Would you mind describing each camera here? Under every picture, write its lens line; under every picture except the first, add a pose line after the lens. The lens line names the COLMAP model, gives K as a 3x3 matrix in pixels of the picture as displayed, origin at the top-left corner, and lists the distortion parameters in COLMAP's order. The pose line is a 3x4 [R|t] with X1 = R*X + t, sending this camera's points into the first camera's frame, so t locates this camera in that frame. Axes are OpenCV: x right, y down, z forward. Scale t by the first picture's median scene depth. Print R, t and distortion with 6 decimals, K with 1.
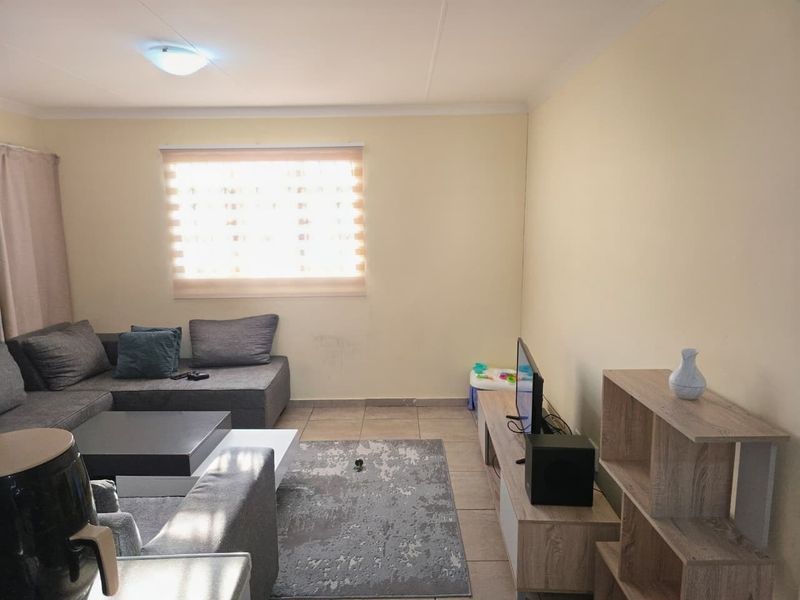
lens RADIAL K [[538.1, 0, 396.6], [0, 538.1, 303.2], [0, 0, 1]] dist [0.037009, -0.040175]
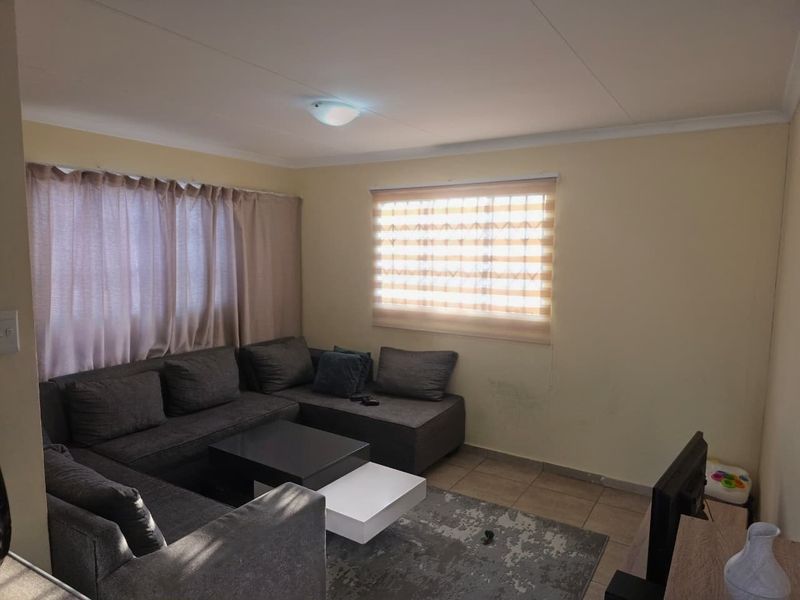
lens RADIAL K [[538.1, 0, 397.6], [0, 538.1, 294.1], [0, 0, 1]] dist [0.037009, -0.040175]
pose [[0.838006, 0.067815, -0.541430, 0.229425], [-0.104611, 0.993808, -0.037437, -0.039525], [0.535539, 0.088012, 0.839912, 0.130030]]
